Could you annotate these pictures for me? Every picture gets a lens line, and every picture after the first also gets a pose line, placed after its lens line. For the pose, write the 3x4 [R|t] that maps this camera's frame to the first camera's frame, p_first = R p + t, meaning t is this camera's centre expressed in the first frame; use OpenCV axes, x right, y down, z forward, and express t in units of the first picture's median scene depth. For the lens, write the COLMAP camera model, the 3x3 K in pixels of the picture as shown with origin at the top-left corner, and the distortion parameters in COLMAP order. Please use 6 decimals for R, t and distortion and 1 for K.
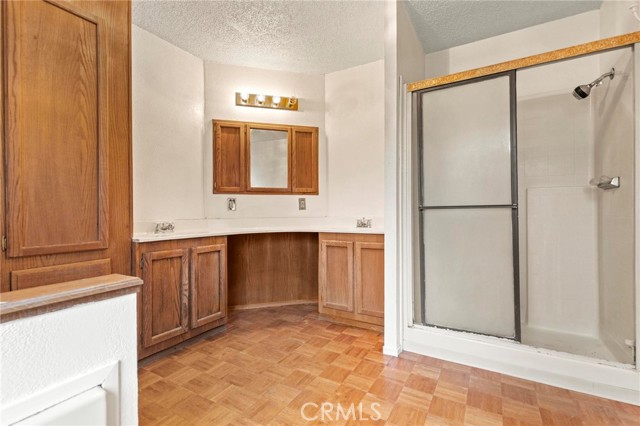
lens RADIAL K [[295.2, 0, 320.3], [0, 295.2, 210.5], [0, 0, 1]] dist [0.000941, -0.000090]
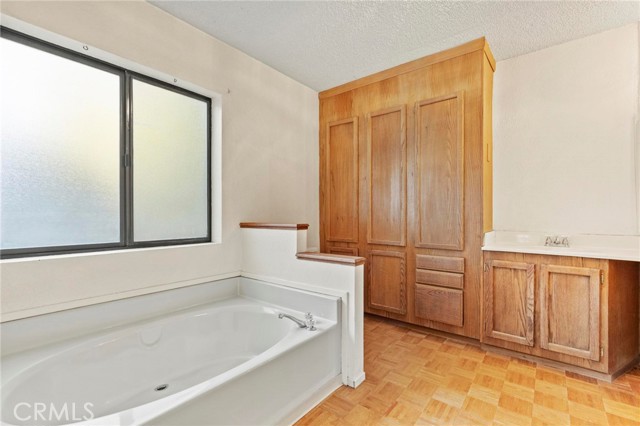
lens RADIAL K [[292.0, 0, 320.2], [0, 292.0, 215.3], [0, 0, 1]] dist [0.003323, 0.000001]
pose [[-0.152814, 0.012967, -0.988170, 0.649368], [0.009034, 0.999890, 0.011724, -0.054829], [0.988214, -0.007135, -0.152915, 0.452520]]
